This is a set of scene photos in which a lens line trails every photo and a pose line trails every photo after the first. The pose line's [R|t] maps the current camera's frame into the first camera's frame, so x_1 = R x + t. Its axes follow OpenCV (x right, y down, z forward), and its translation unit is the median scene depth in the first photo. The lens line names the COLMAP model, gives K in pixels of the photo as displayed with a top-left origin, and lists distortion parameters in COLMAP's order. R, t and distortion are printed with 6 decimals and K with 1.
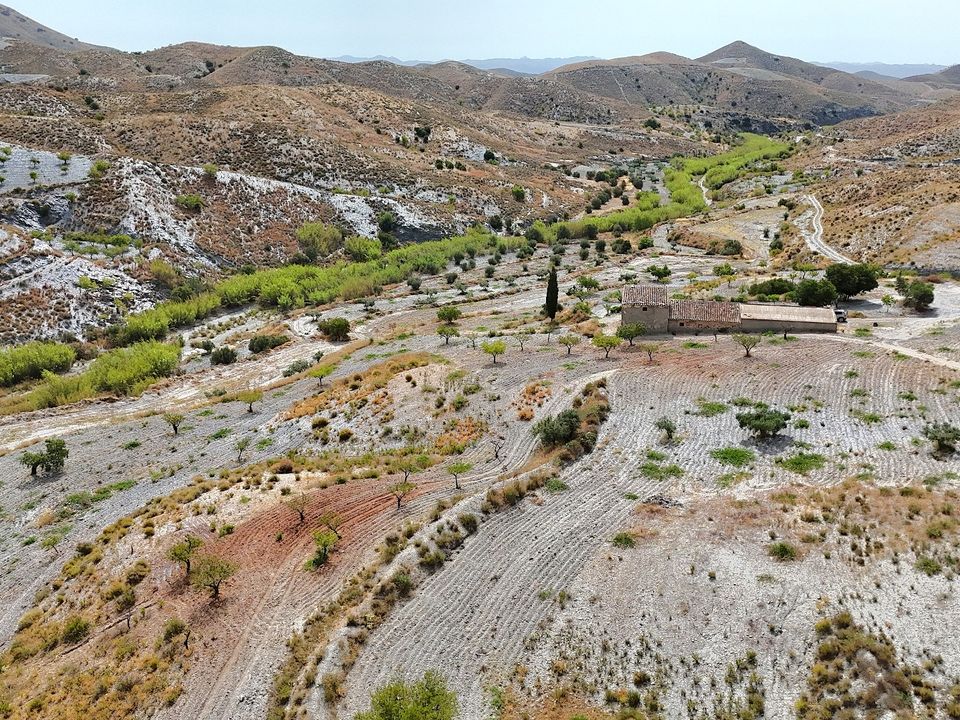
lens RADIAL K [[902.3, 0, 480.0], [0, 902.3, 360.0], [0, 0, 1]] dist [0.065645, -0.072186]
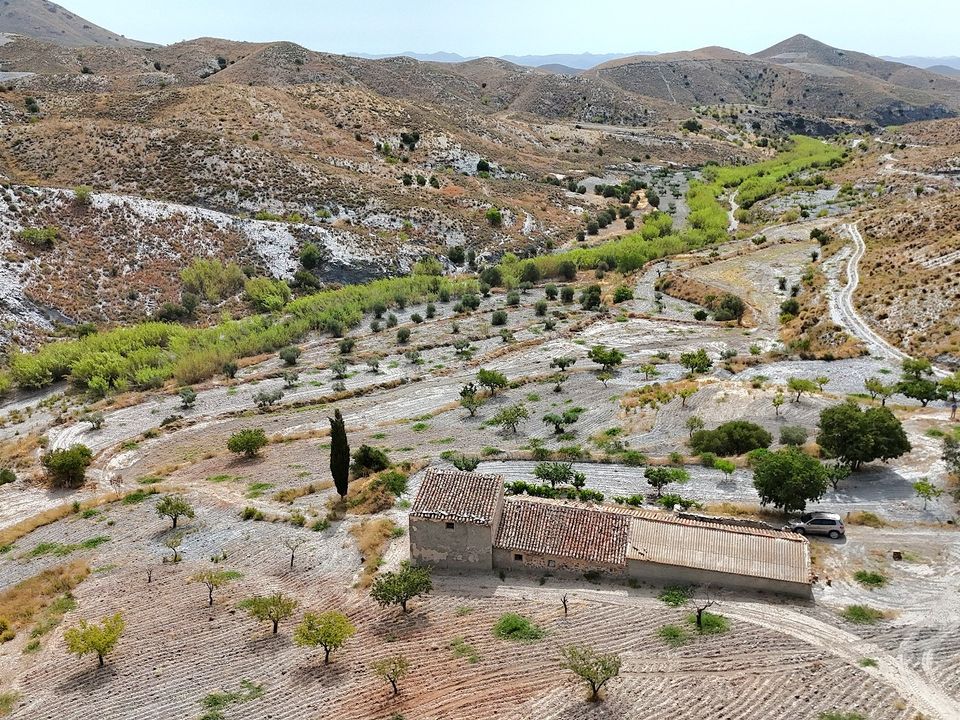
lens RADIAL K [[902.3, 0, 480.0], [0, 902.3, 360.0], [0, 0, 1]] dist [0.065645, -0.072186]
pose [[0.997958, 0.018402, -0.061171, 0.084411], [-0.018150, 0.999824, 0.004678, -0.057180], [0.061247, -0.003558, 0.998116, 0.172848]]
